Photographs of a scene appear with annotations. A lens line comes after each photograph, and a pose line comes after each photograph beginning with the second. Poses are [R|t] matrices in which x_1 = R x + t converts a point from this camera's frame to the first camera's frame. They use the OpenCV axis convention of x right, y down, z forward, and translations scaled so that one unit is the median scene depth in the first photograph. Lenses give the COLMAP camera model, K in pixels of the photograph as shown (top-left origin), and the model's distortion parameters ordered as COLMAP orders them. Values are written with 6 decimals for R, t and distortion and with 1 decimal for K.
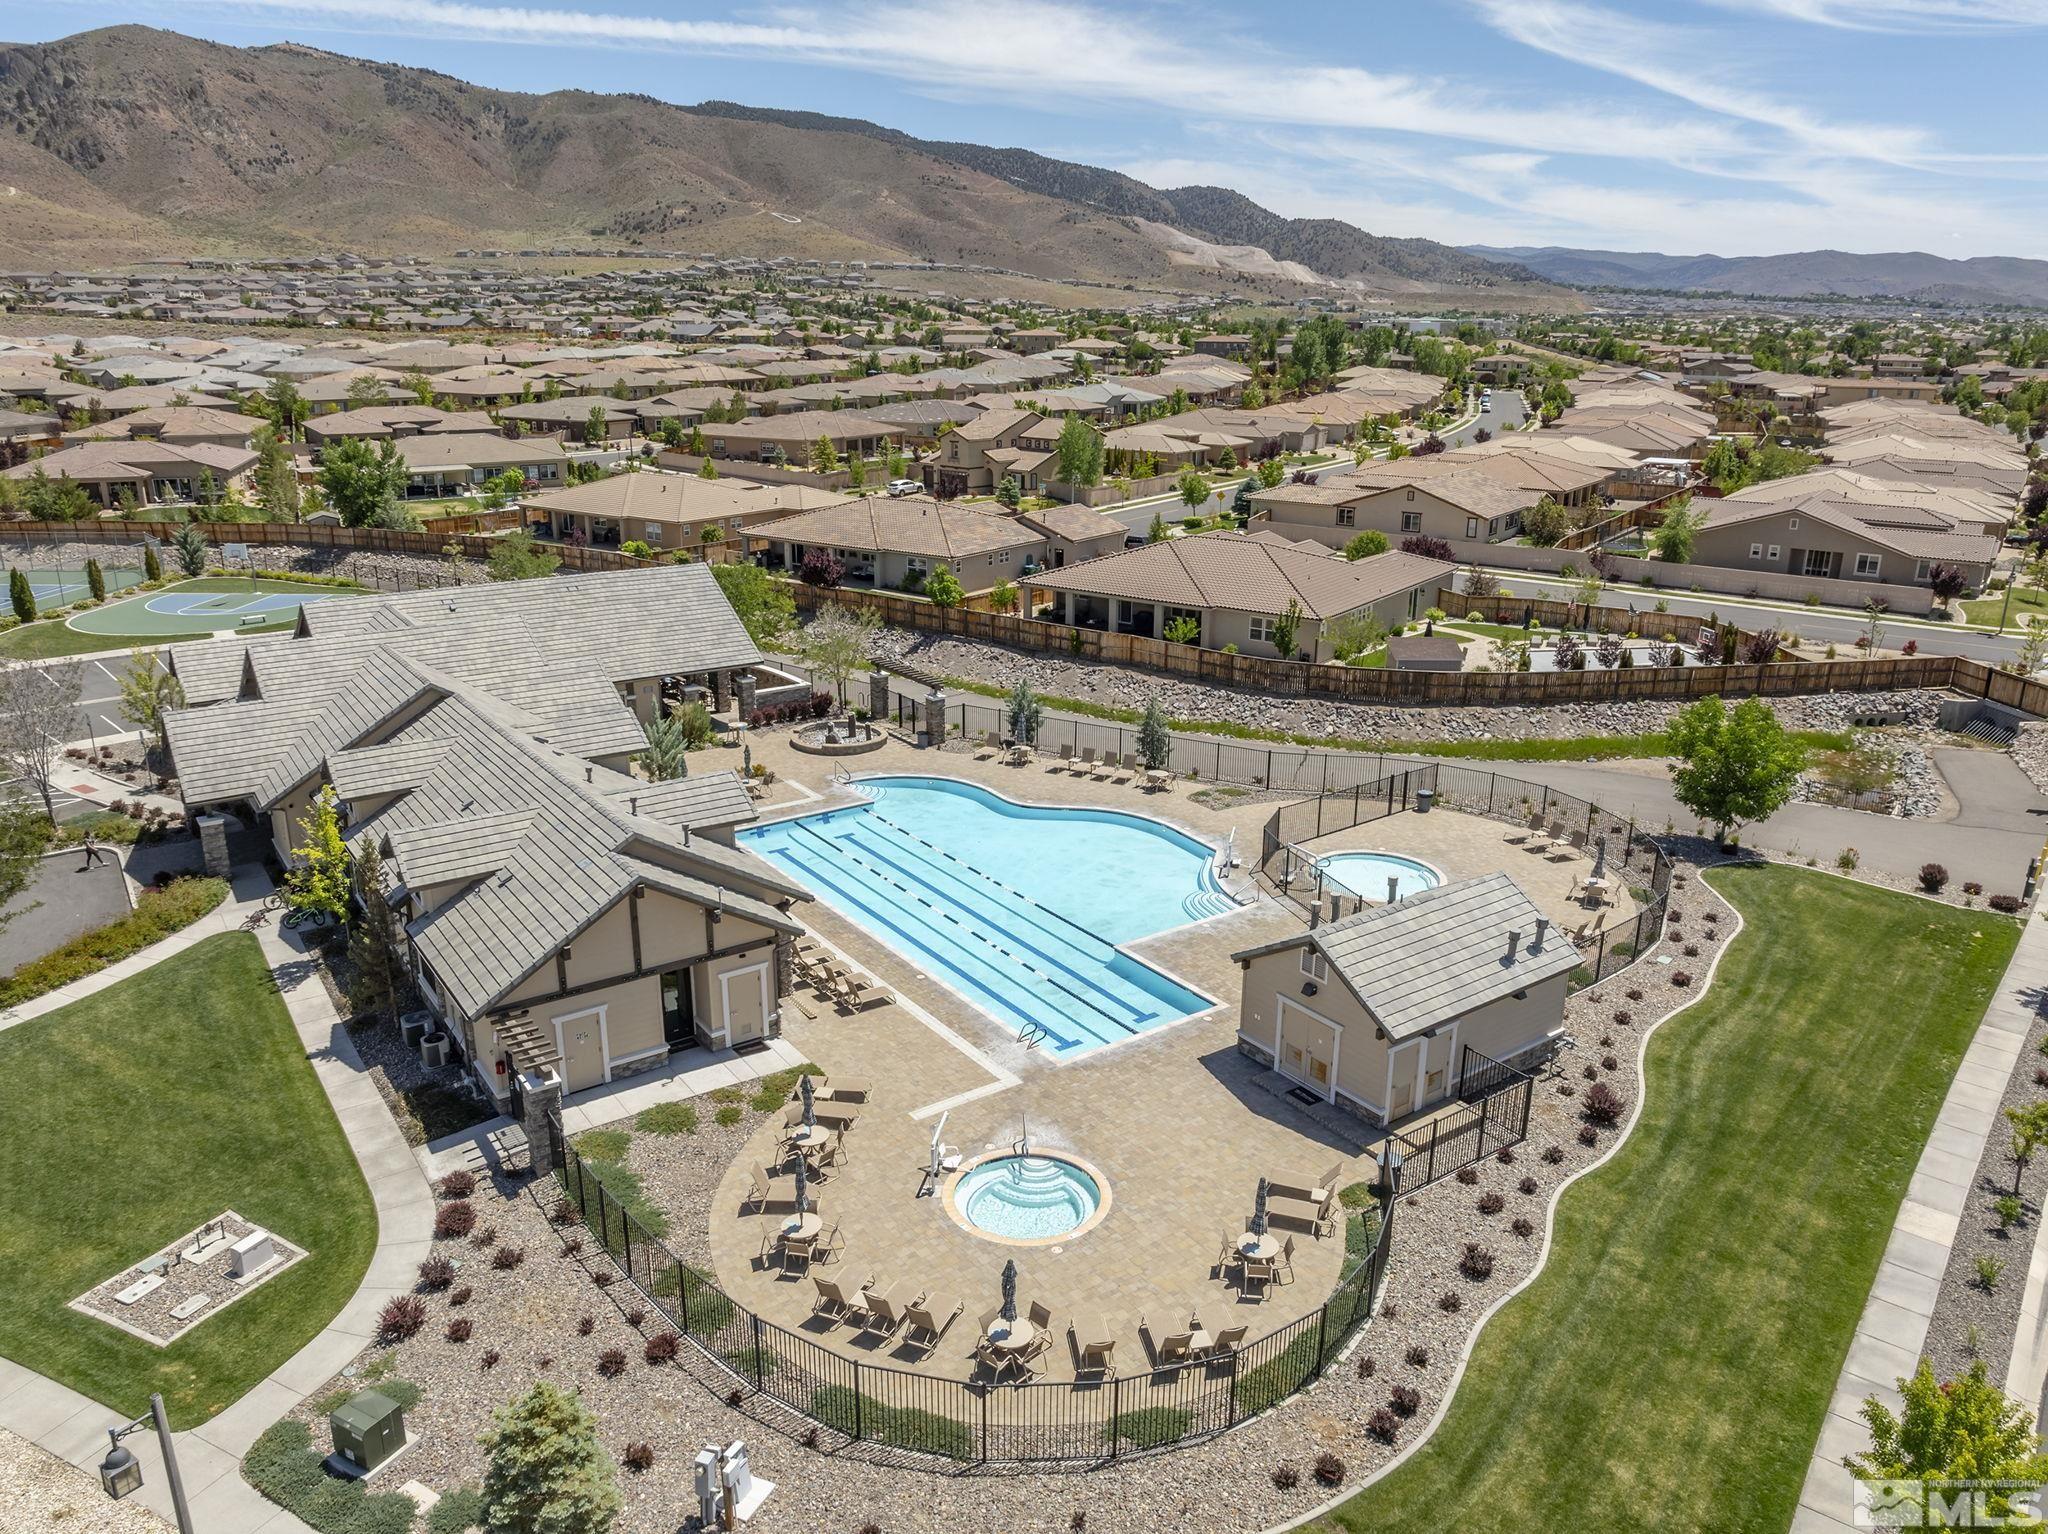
lens RADIAL K [[1425.1, 0, 1025.6], [0, 1425.1, 760.9], [0, 0, 1]] dist [-0.028828, 0.012490]
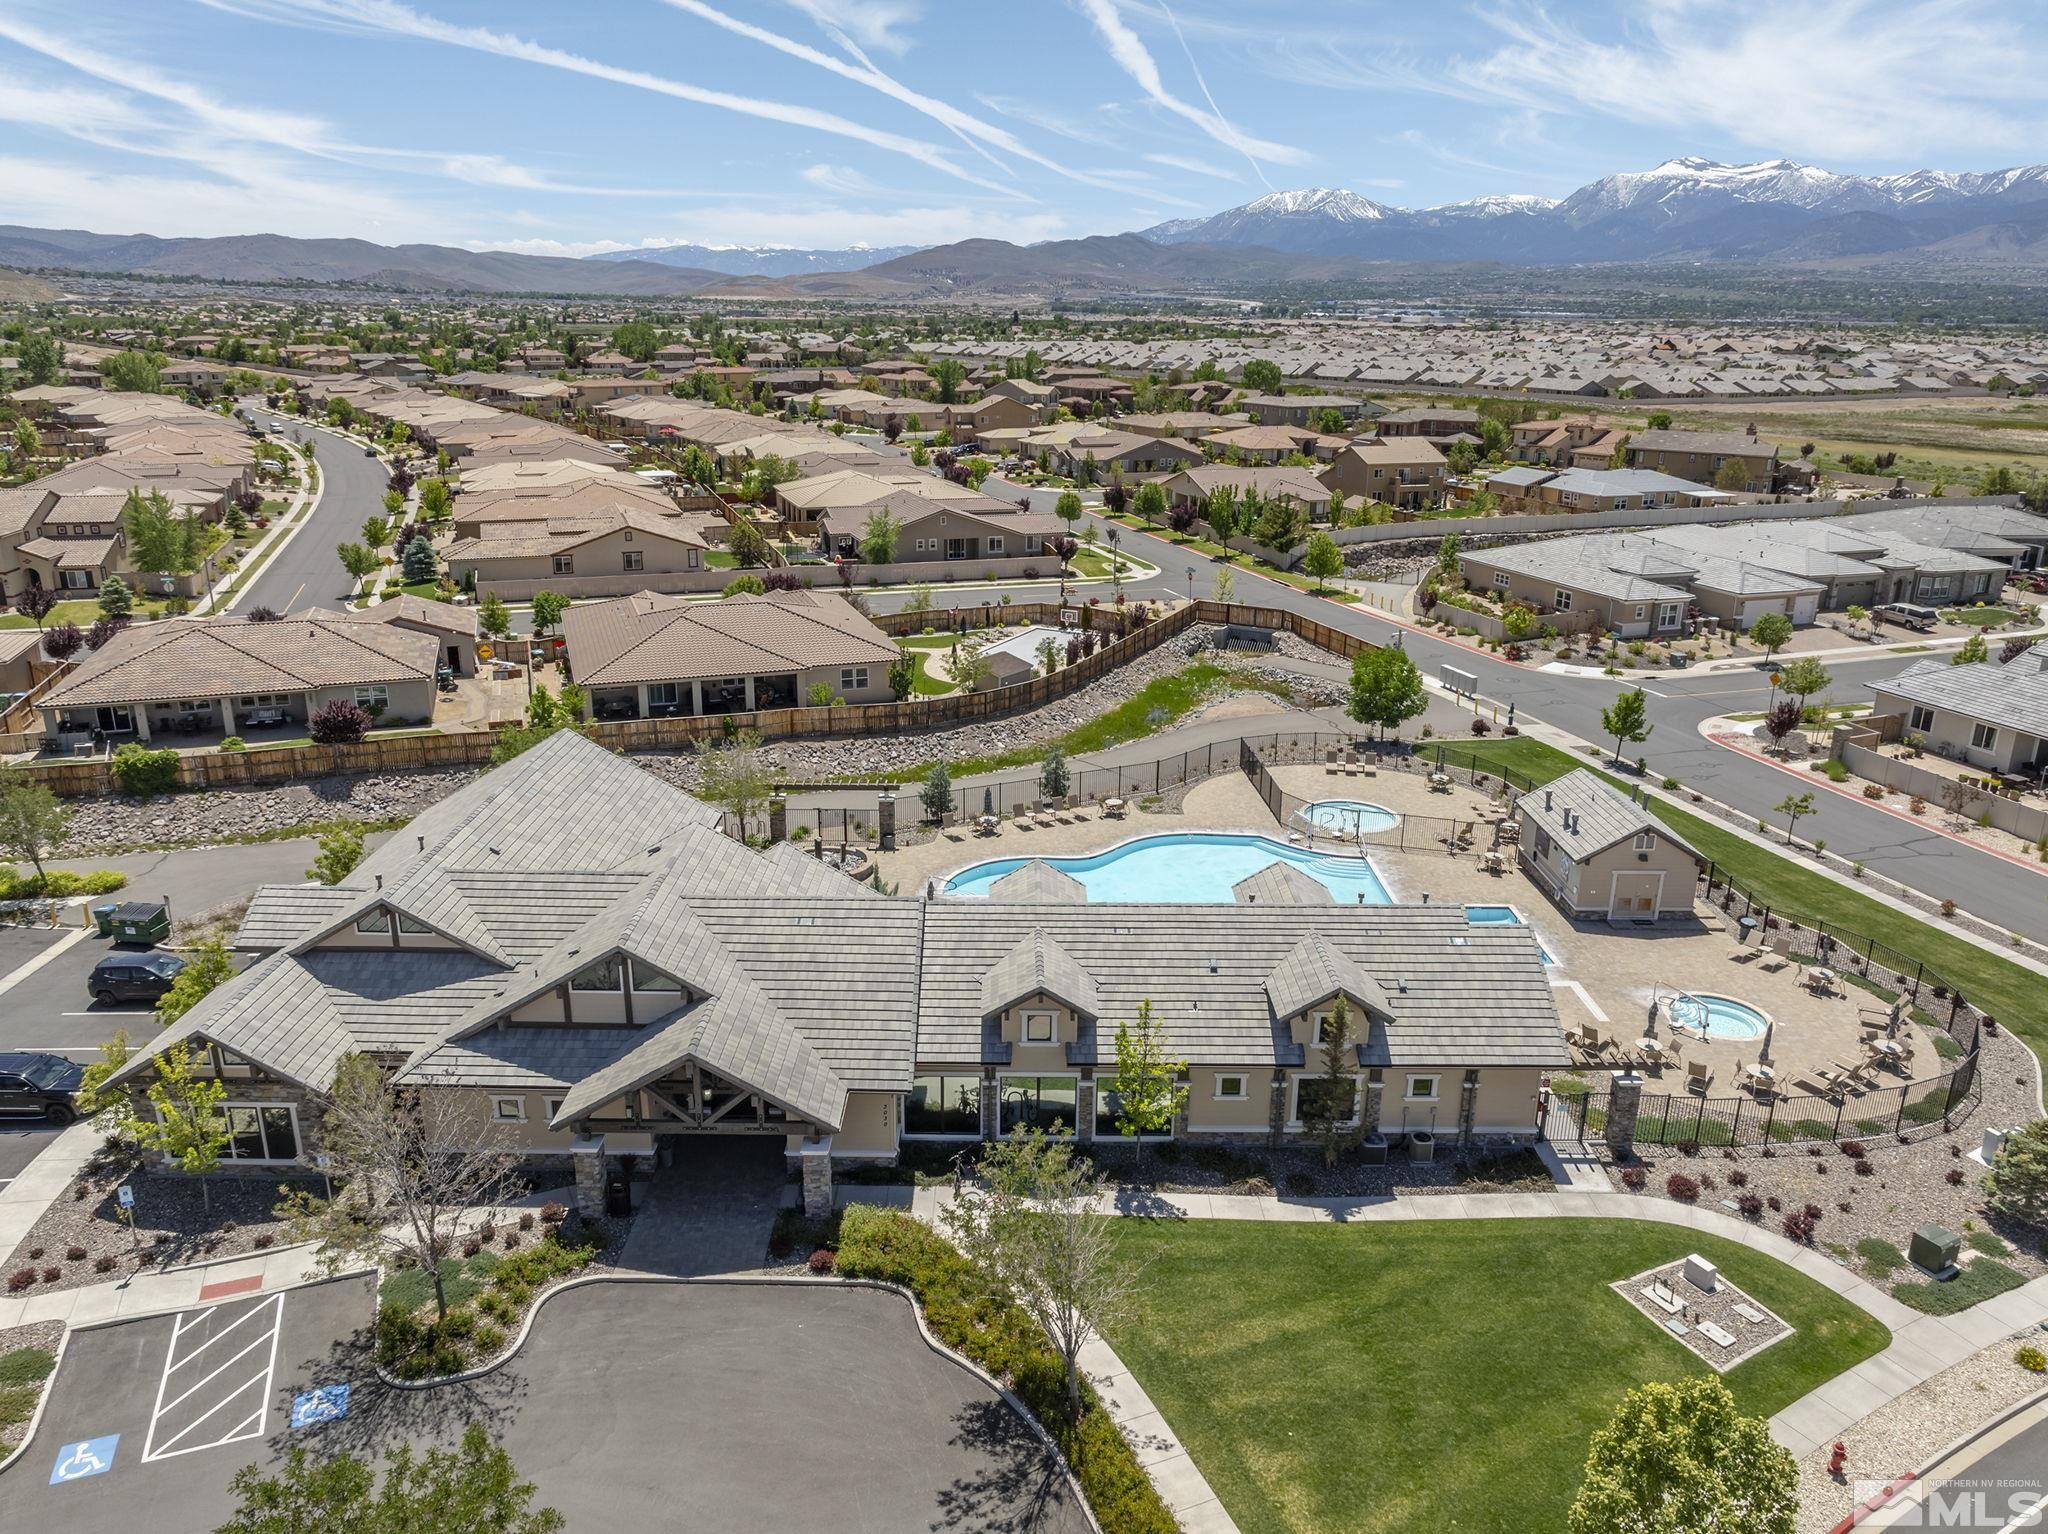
lens RADIAL K [[1425.1, 0, 1025.4], [0, 1425.1, 774.2], [0, 0, 1]] dist [-0.028828, 0.012490]
pose [[0.576800, -0.252928, 0.776743, -1.312094], [0.237966, 0.961645, 0.136426, -0.292153], [-0.781456, 0.106147, 0.614865, 0.483128]]
